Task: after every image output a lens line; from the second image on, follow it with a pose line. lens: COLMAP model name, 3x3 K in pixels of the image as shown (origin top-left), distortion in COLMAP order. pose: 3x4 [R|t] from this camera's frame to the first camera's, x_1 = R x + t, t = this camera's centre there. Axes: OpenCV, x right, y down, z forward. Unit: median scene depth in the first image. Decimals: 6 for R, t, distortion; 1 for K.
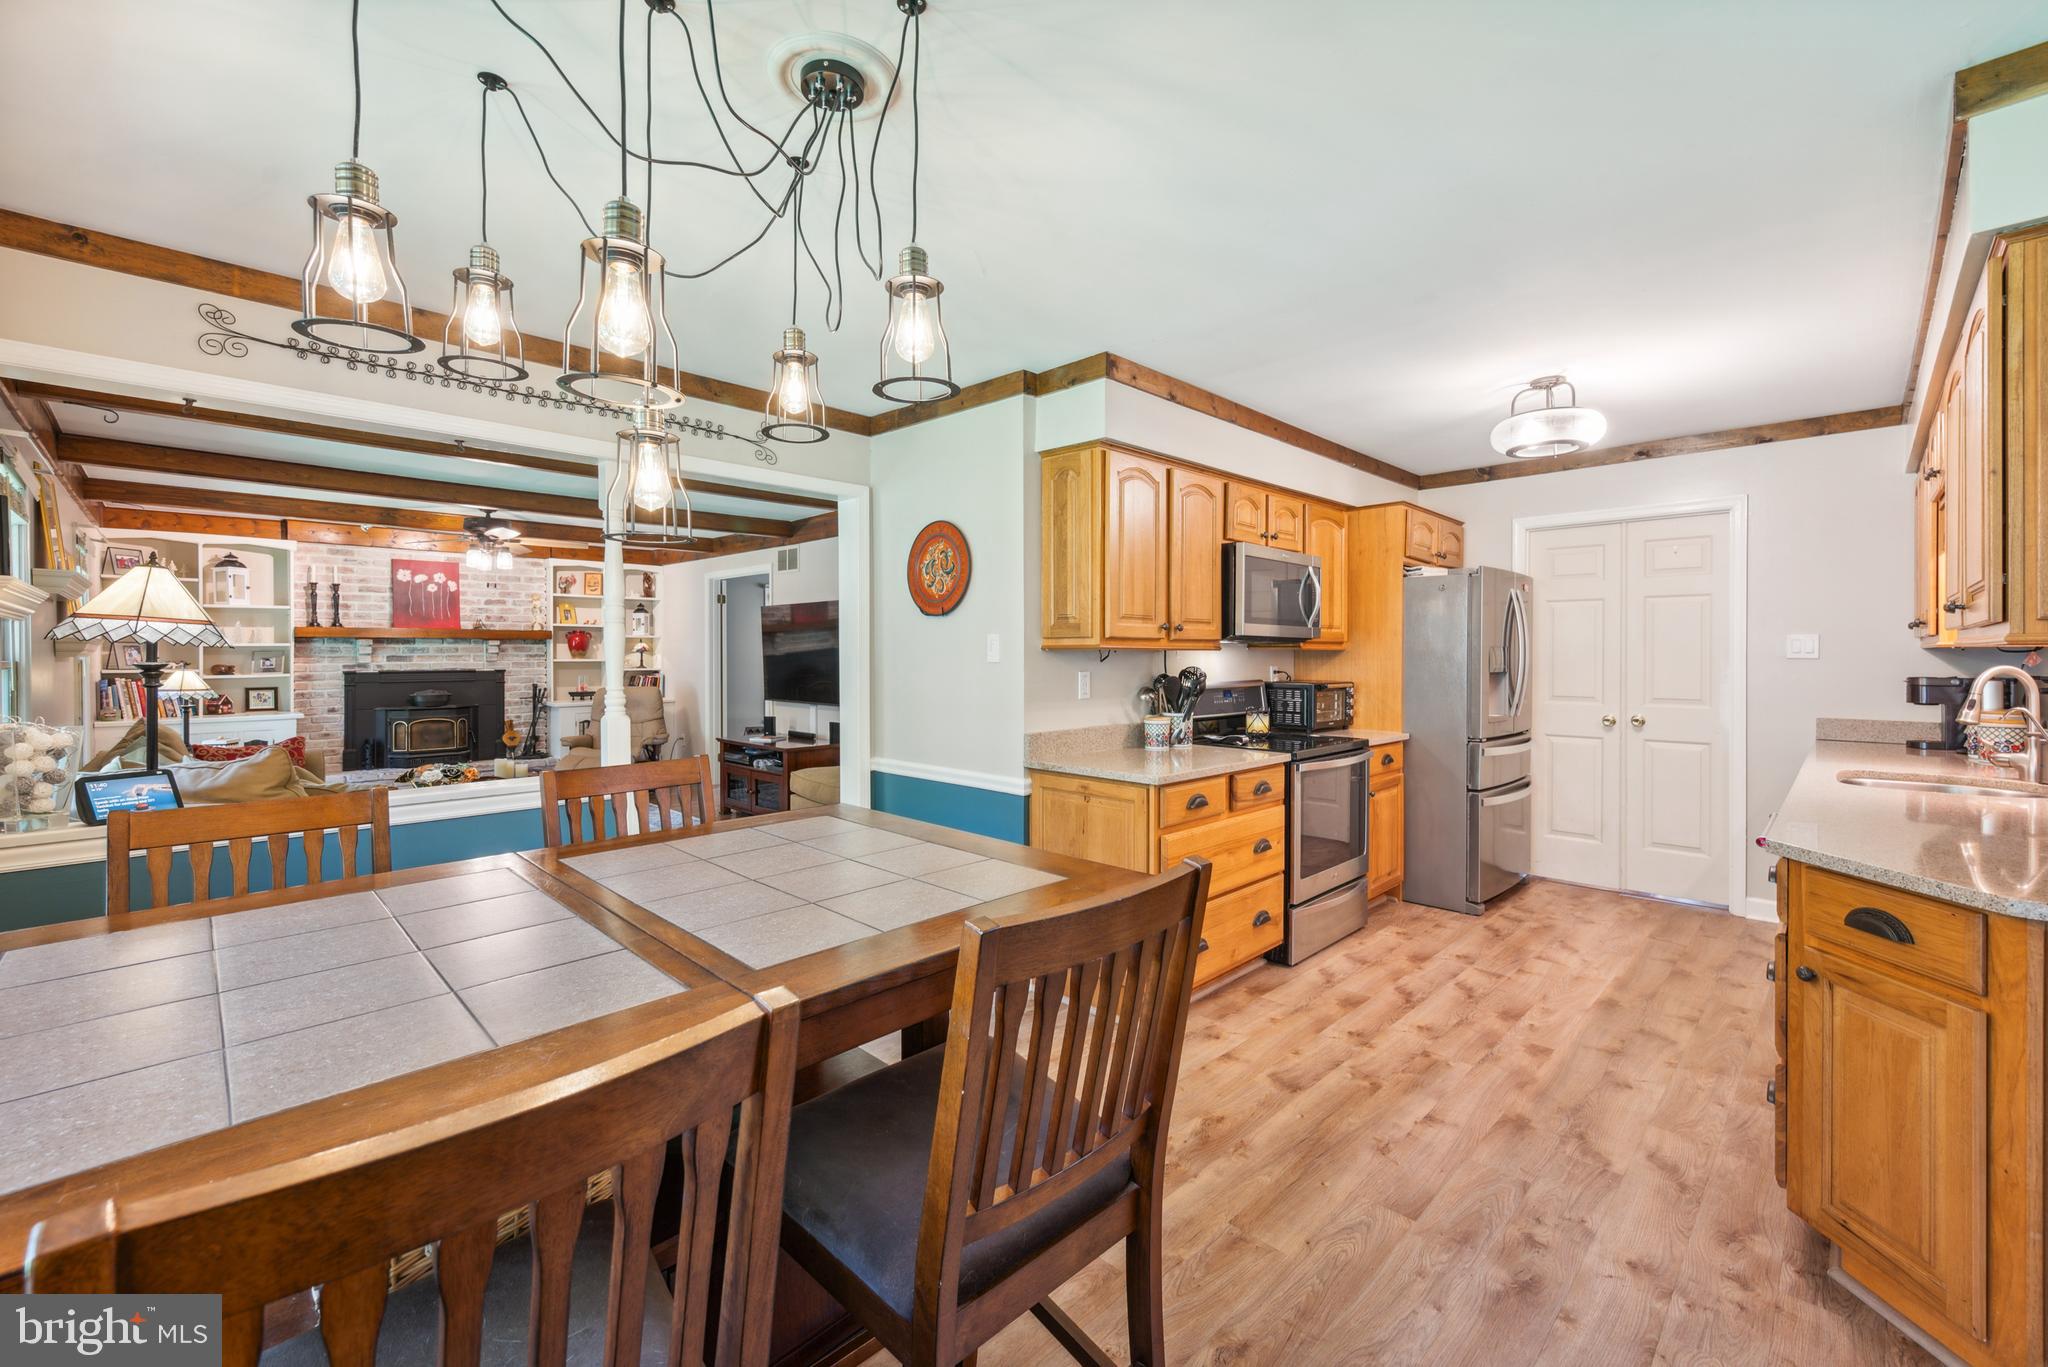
lens RADIAL K [[839.3, 0, 1026.8], [0, 839.3, 659.3], [0, 0, 1]] dist [0.001388, -0.000026]
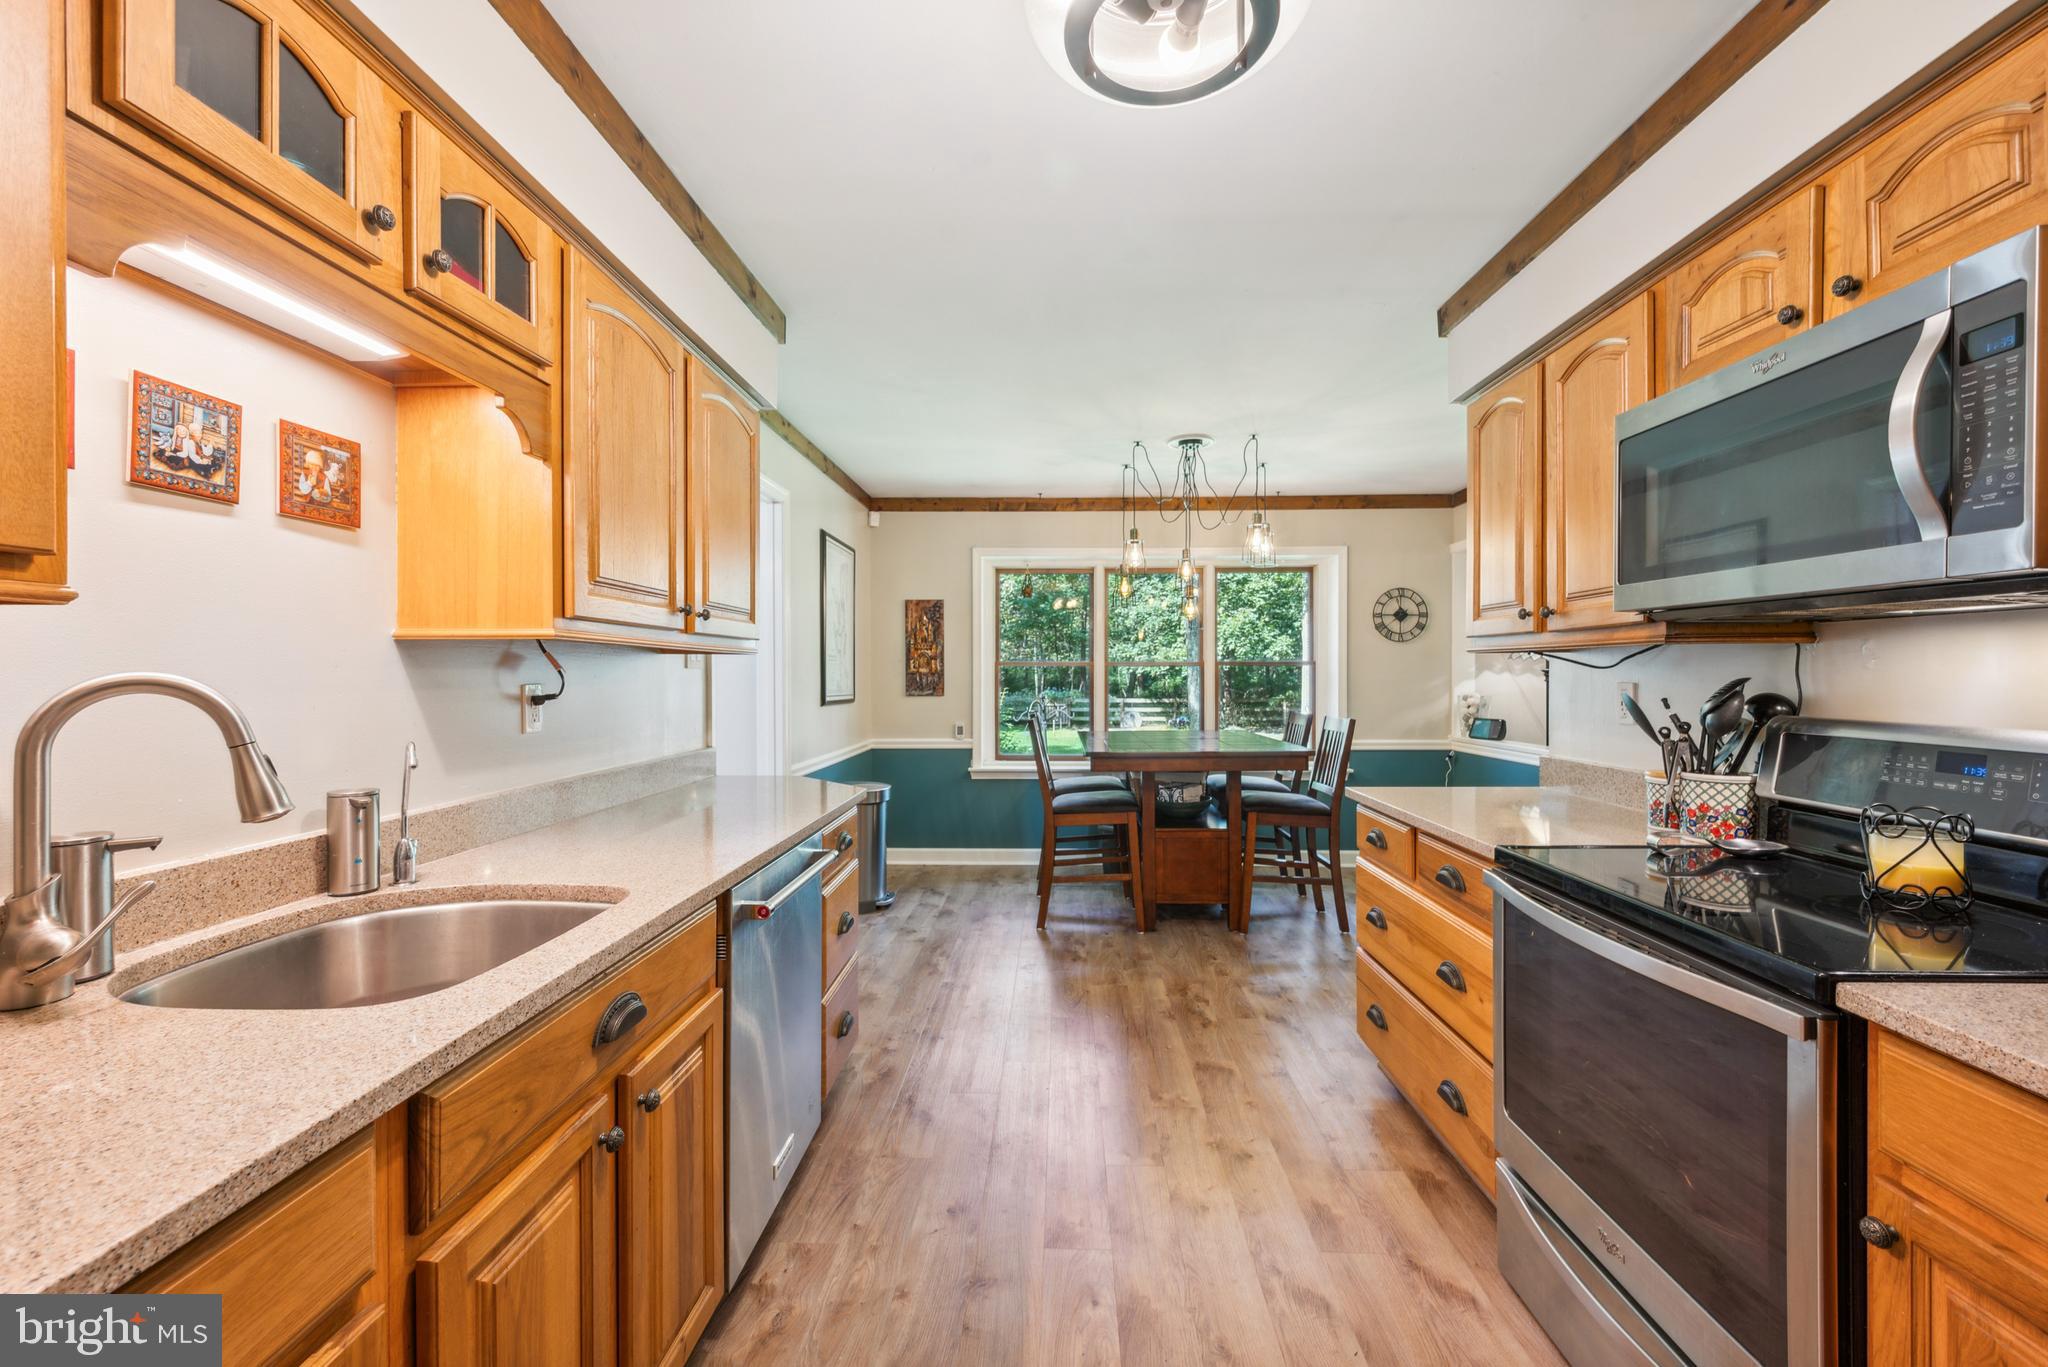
lens RADIAL K [[830.2, 0, 1031.3], [0, 830.2, 678.4], [0, 0, 1]] dist [0.001746, -0.000078]
pose [[-0.731551, 0.007041, -0.681750, 0.688573], [-0.000759, 0.999938, 0.011142, 0.003431], [0.681786, 0.008669, -0.731500, 0.935789]]
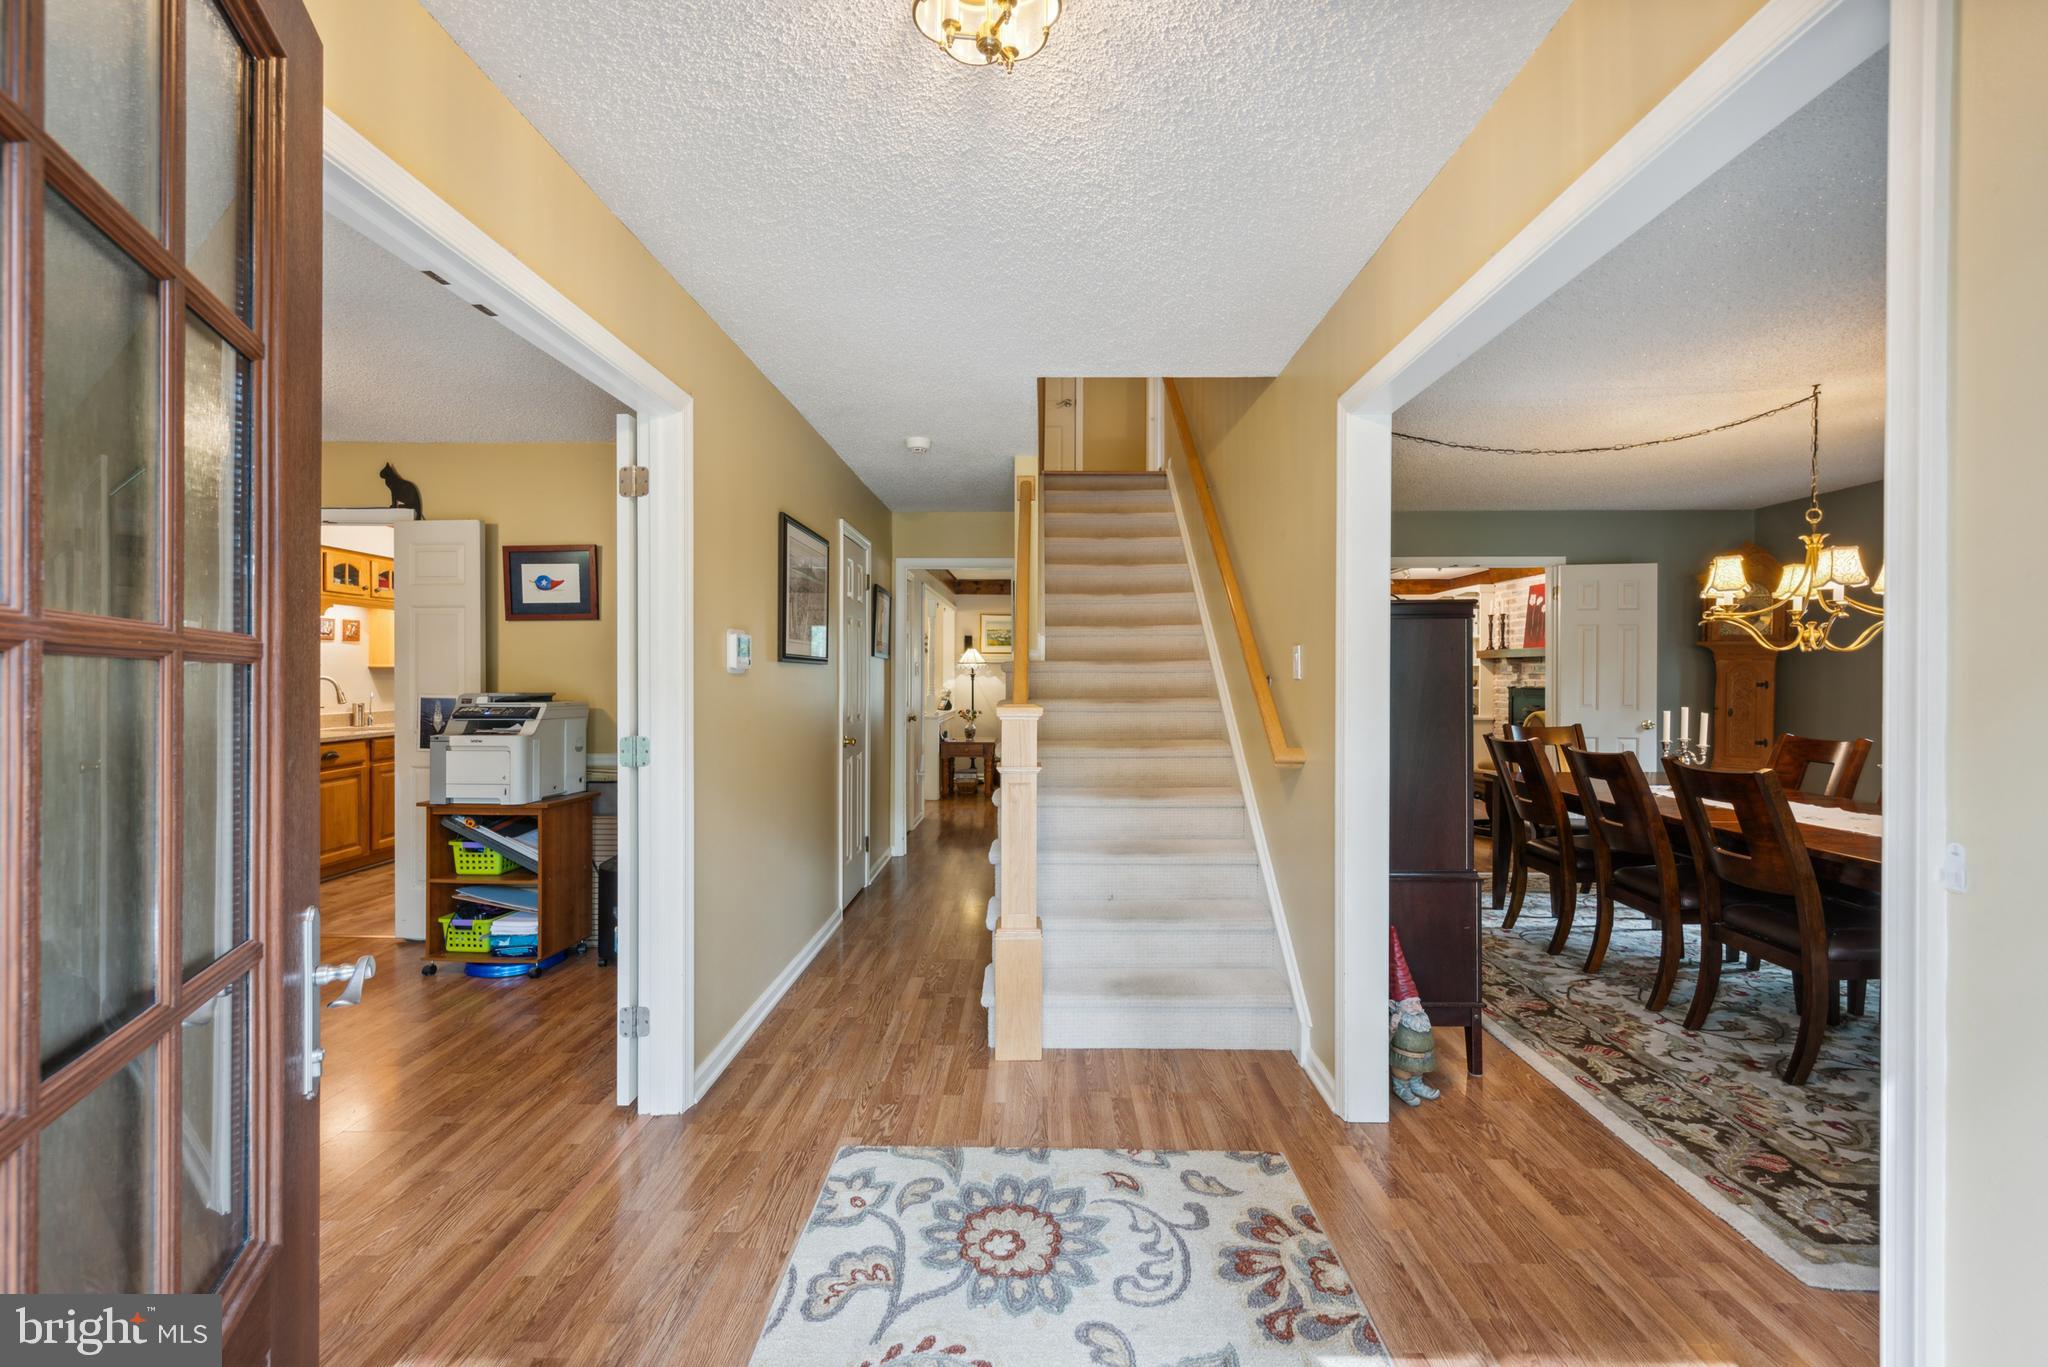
lens RADIAL K [[818.1, 0, 1032.8], [0, 818.1, 672.9], [0, 0, 1]] dist [0.000402, 0.000044]
pose [[-0.715907, 0.001497, -0.698194, 0.806330], [-0.004922, 0.999962, 0.007191, -0.015362], [0.698178, 0.008584, -0.715873, 2.255169]]
